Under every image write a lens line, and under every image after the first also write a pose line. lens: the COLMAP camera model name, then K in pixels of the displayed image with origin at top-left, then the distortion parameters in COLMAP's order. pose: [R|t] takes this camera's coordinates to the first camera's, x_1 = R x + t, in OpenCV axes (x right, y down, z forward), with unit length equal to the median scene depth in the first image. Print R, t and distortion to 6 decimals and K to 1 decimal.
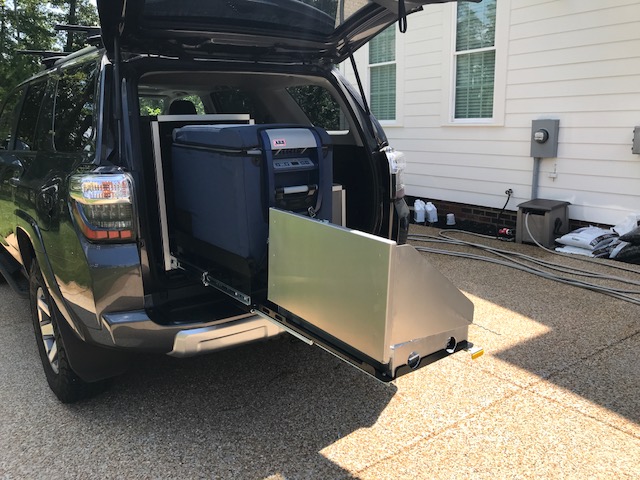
lens RADIAL K [[523.2, 0, 320.0], [0, 523.2, 240.0], [0, 0, 1]] dist [0.002304, -0.002598]
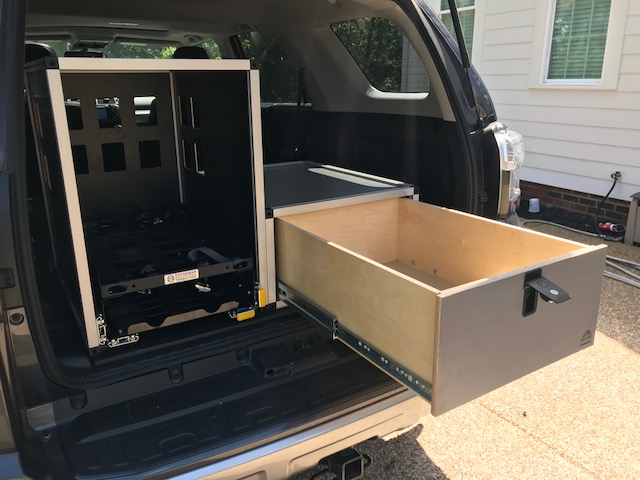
lens RADIAL K [[527.4, 0, 312.6], [0, 527.4, 254.1], [0, 0, 1]] dist [-0.011144, -0.001876]
pose [[0.993108, 0.047546, -0.107126, -0.002057], [-0.037220, 0.994646, 0.096404, -0.034921], [0.111136, -0.091753, 0.989561, 0.164426]]
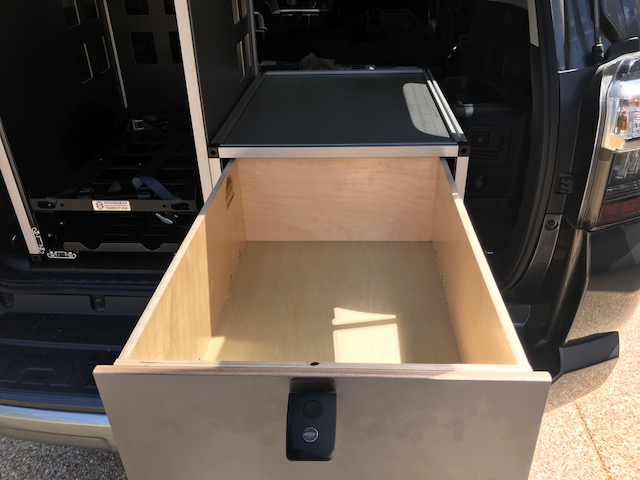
lens RADIAL K [[523.2, 0, 320.0], [0, 523.2, 240.0], [0, 0, 1]] dist [0.002304, -0.002598]
pose [[0.747394, 0.339781, -0.570921, 0.087748], [-0.143366, 0.921564, 0.360784, -0.069536], [0.648728, -0.187797, 0.737485, 0.267213]]
